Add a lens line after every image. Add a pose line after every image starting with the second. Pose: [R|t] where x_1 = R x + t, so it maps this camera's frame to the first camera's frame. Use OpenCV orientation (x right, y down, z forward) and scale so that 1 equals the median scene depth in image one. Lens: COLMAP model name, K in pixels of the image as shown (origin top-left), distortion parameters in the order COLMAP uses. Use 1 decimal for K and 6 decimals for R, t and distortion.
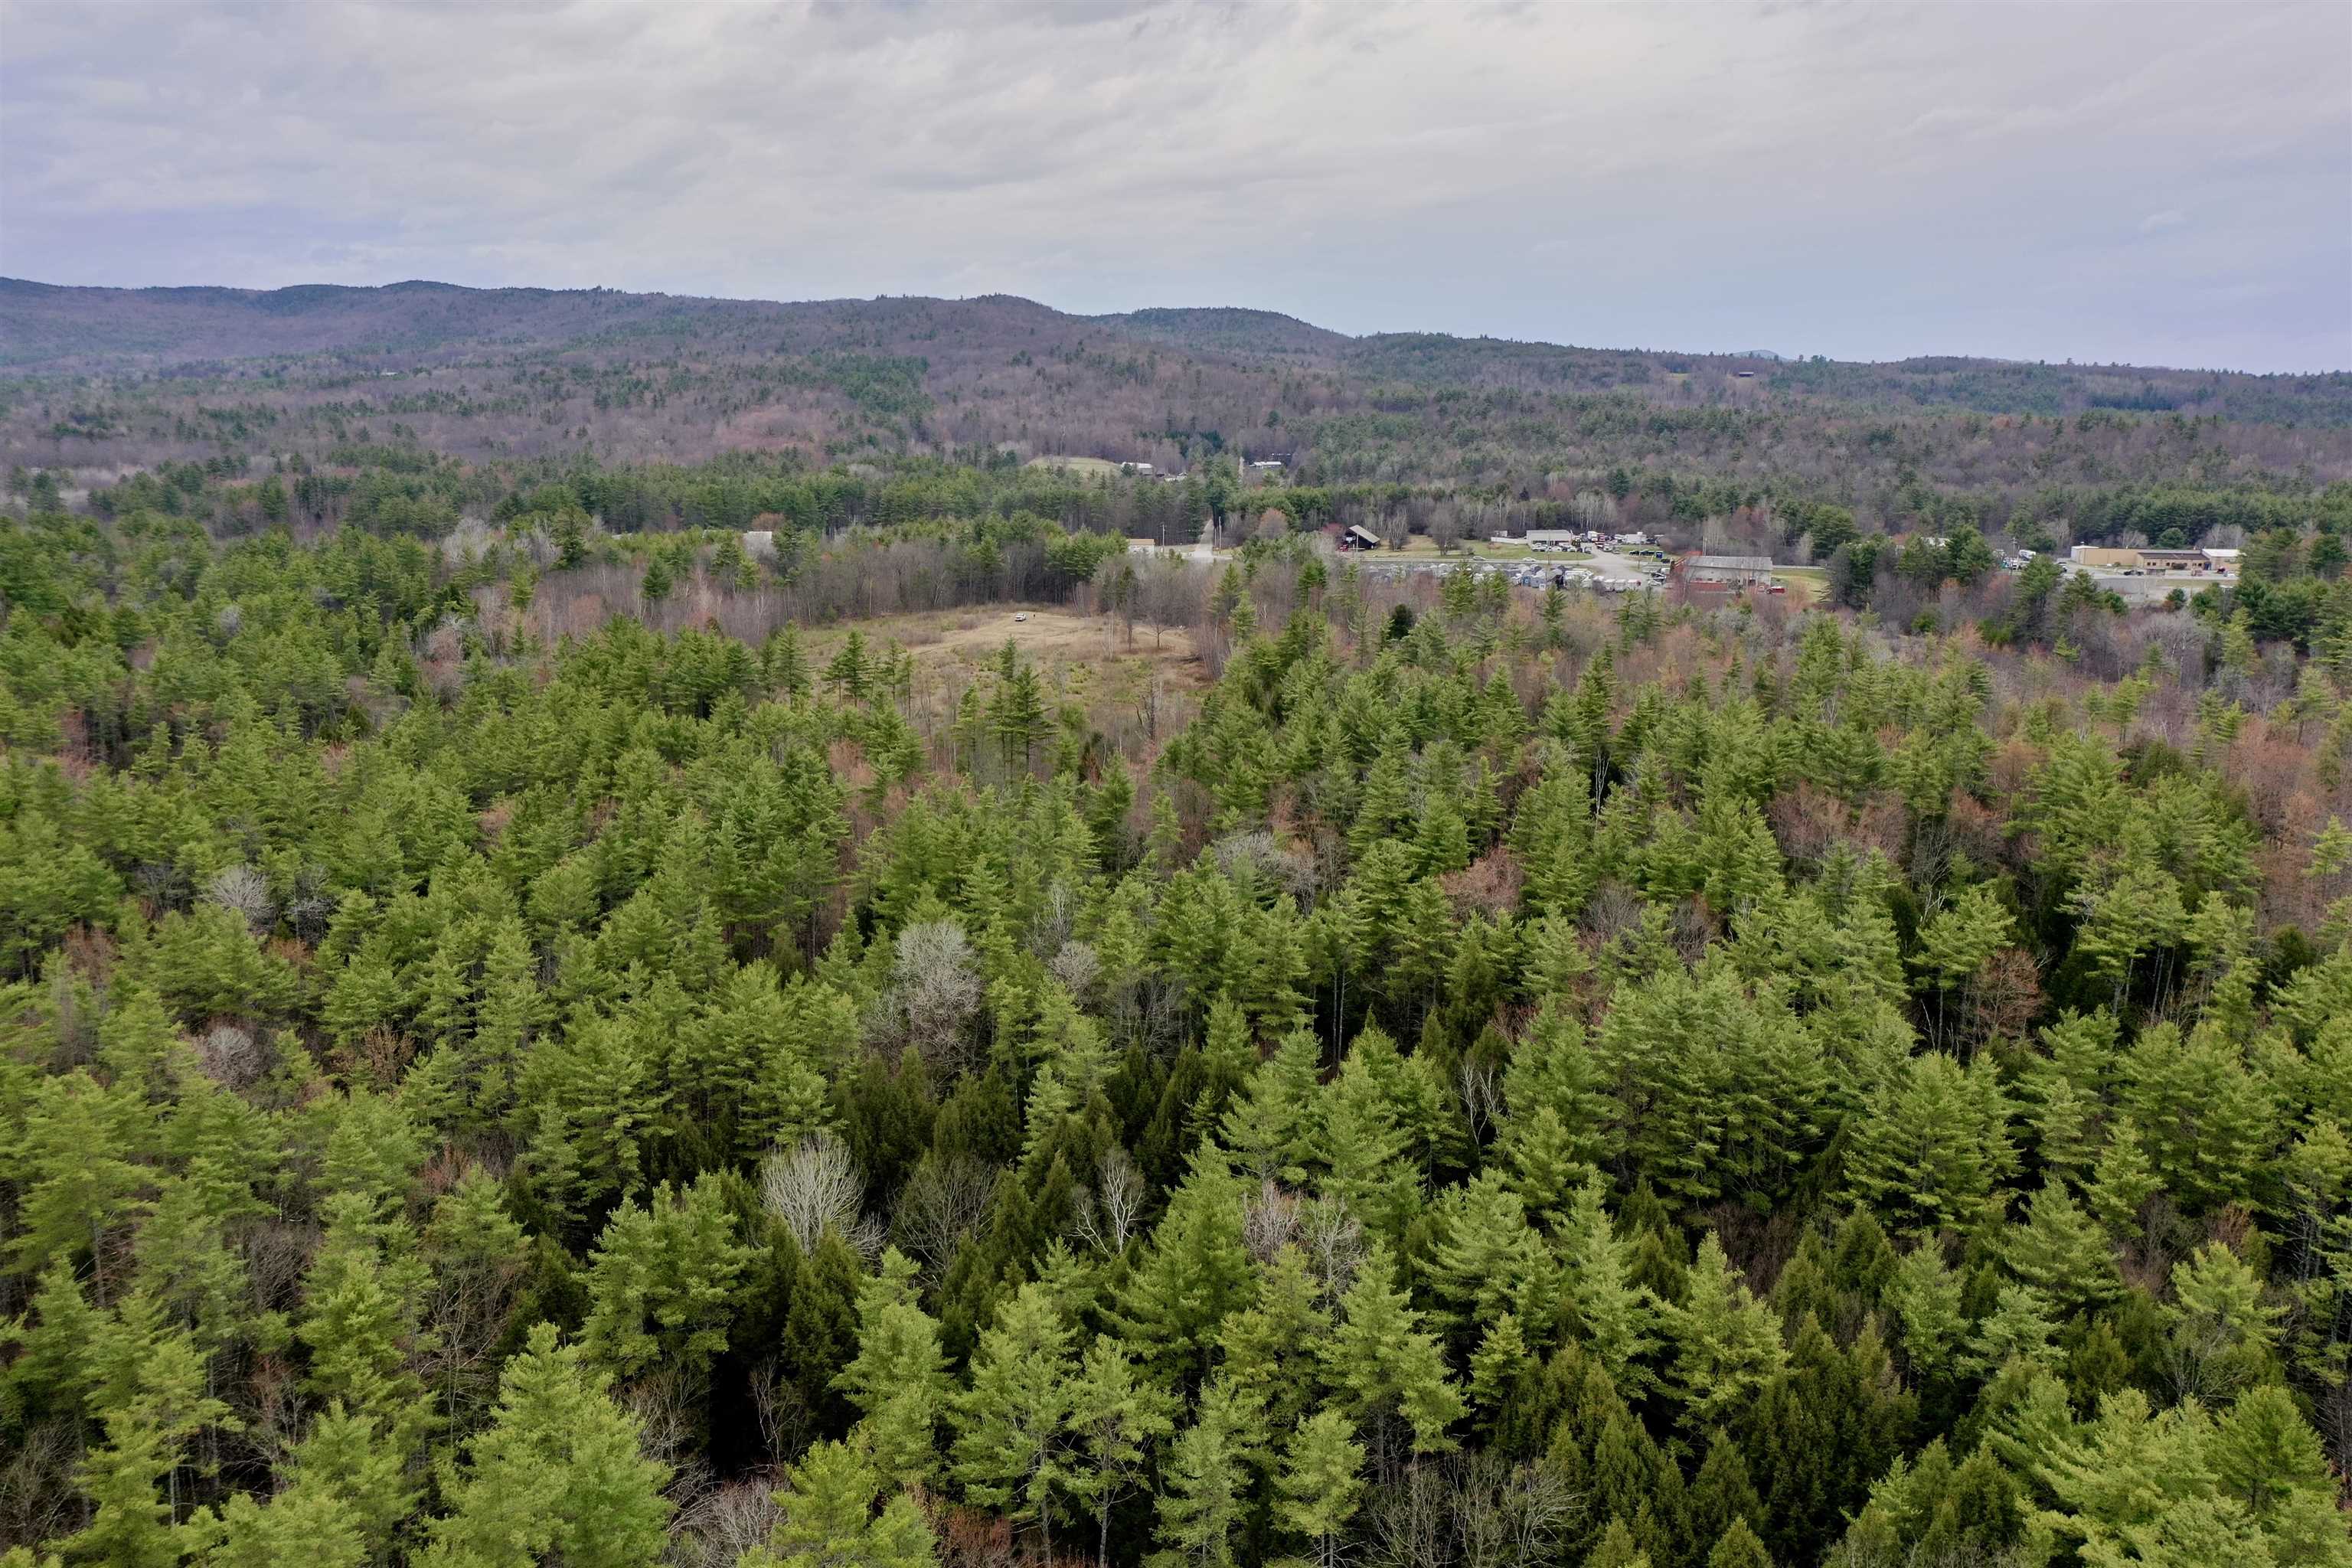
lens RADIAL K [[1860.2, 0, 1181.8], [0, 1860.2, 790.0], [0, 0, 1]] dist [0.001368, -0.000354]
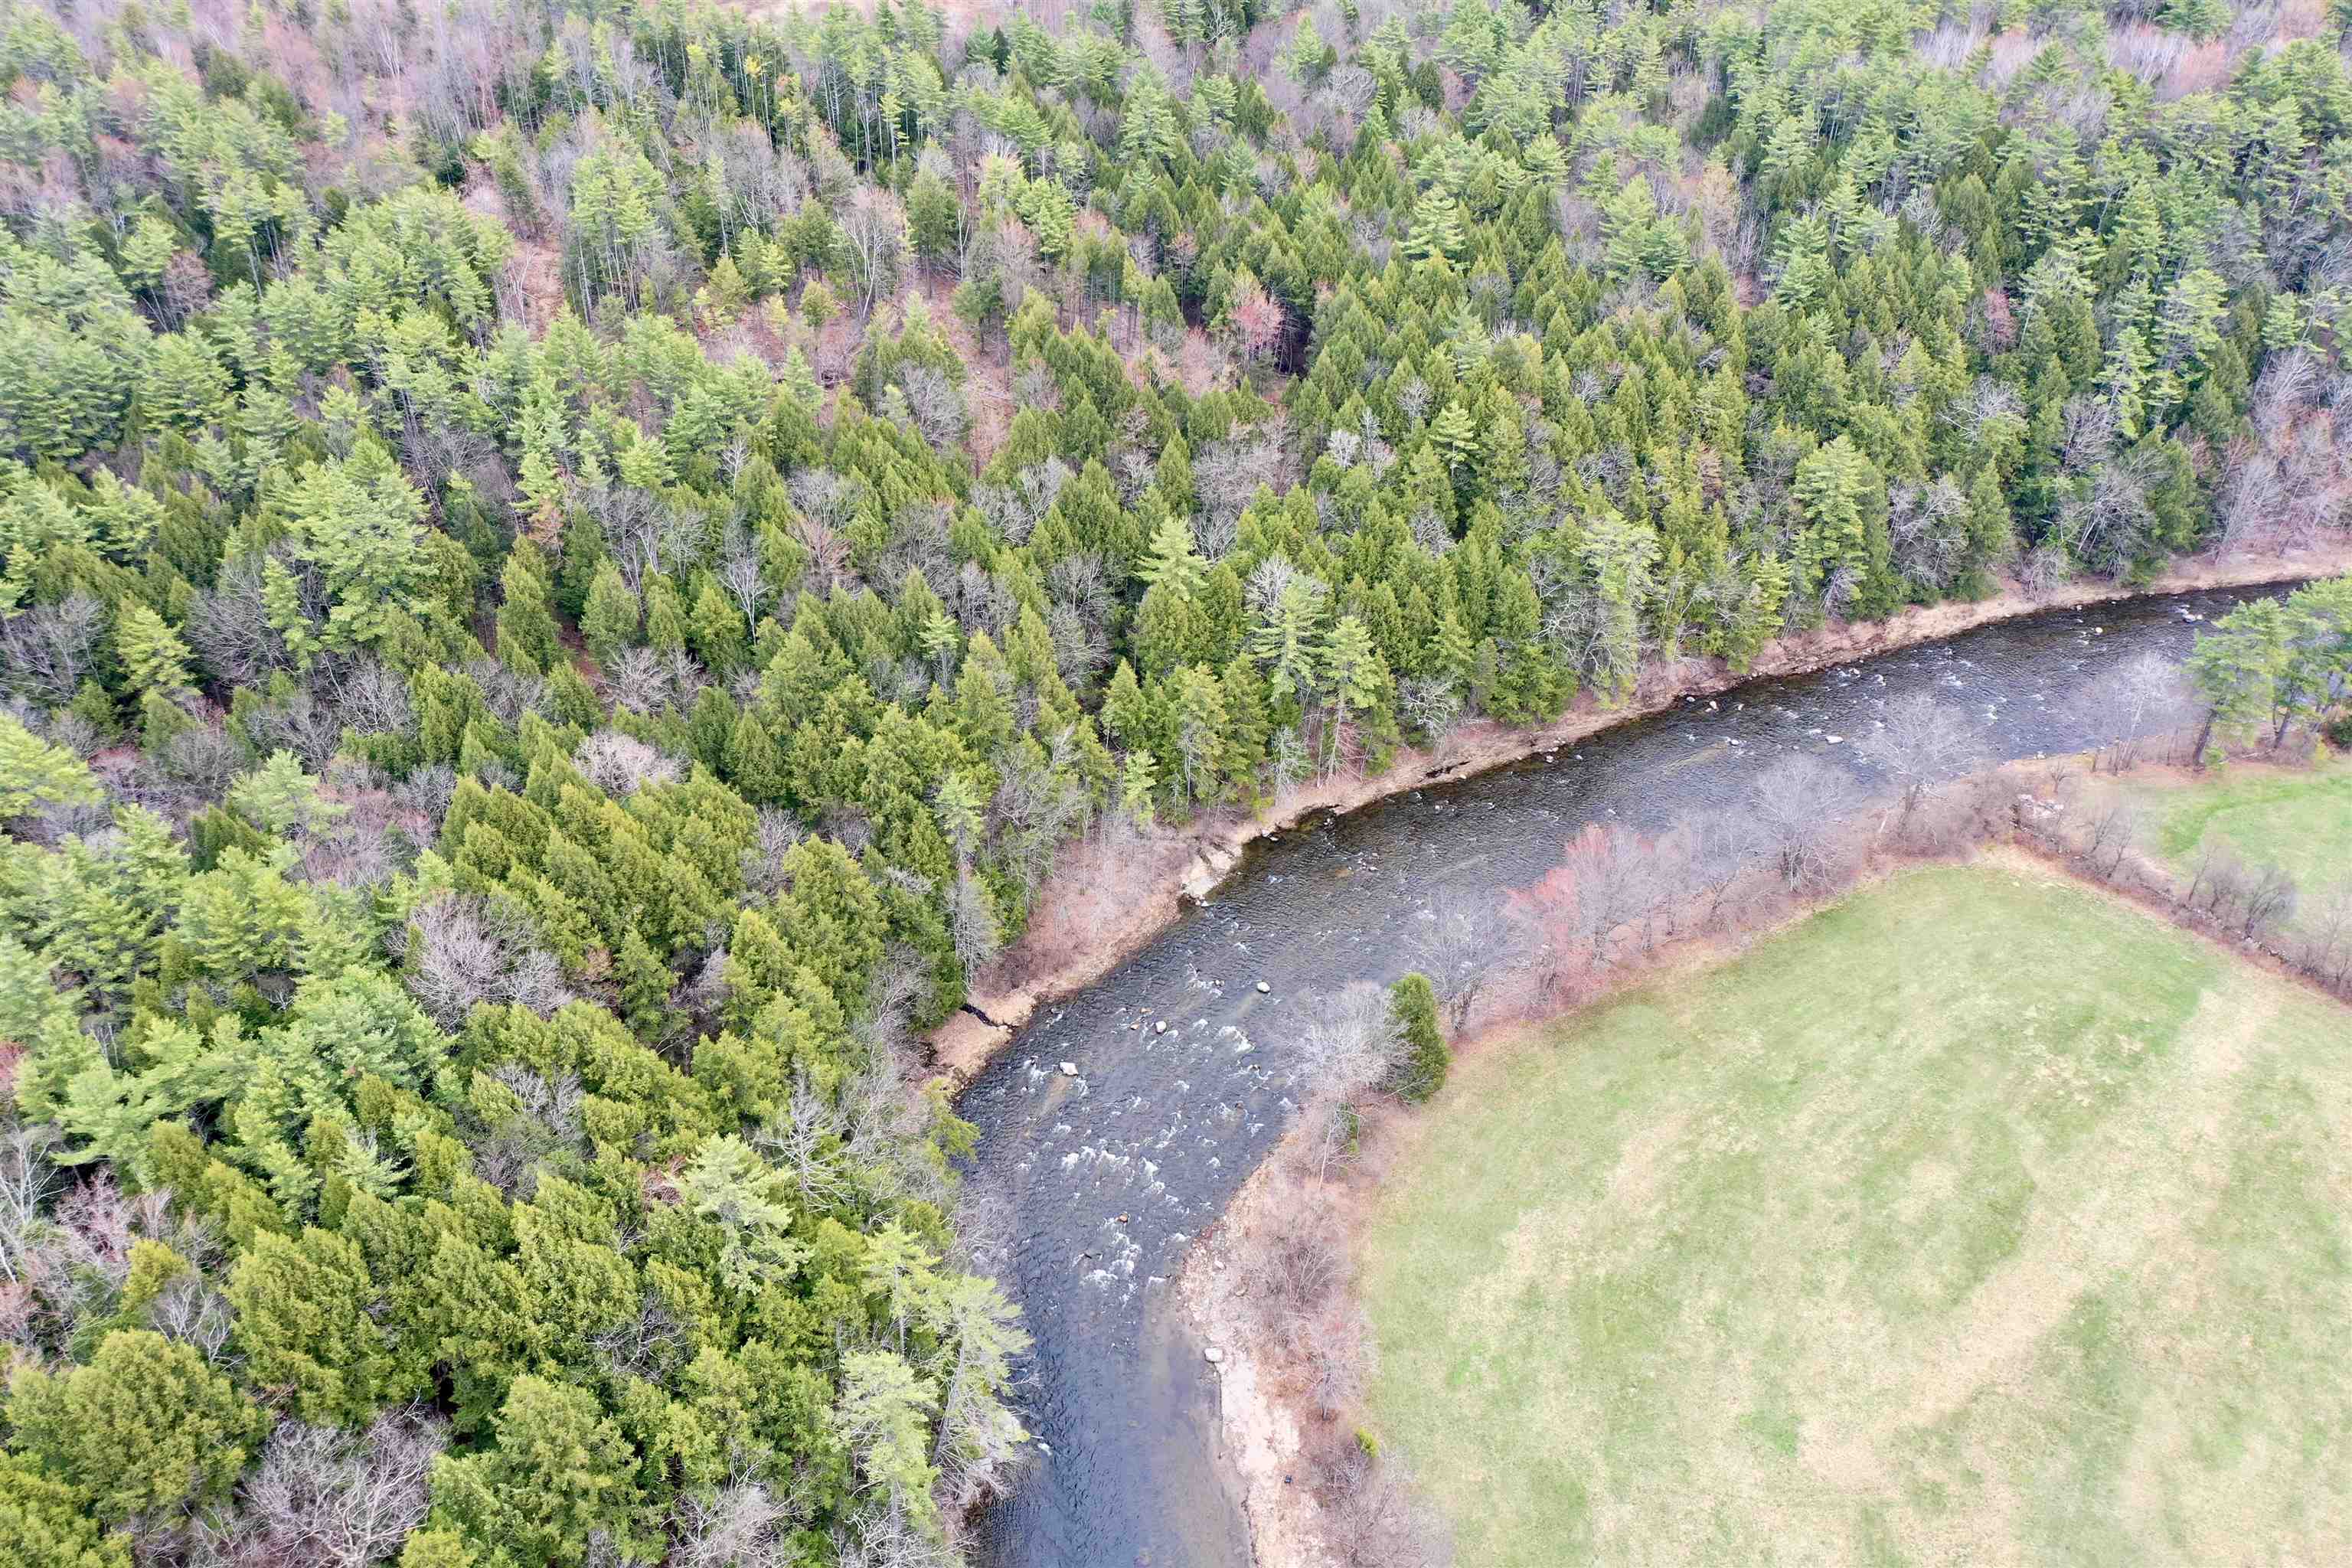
lens RADIAL K [[1860.2, 0, 1189.8], [0, 1860.2, 788.5], [0, 0, 1]] dist [0.001368, -0.000354]
pose [[0.600272, -0.472190, 0.645531, -0.400083], [0.151224, 0.859569, 0.488132, -0.225733], [-0.785369, -0.195392, 0.587382, -0.996316]]
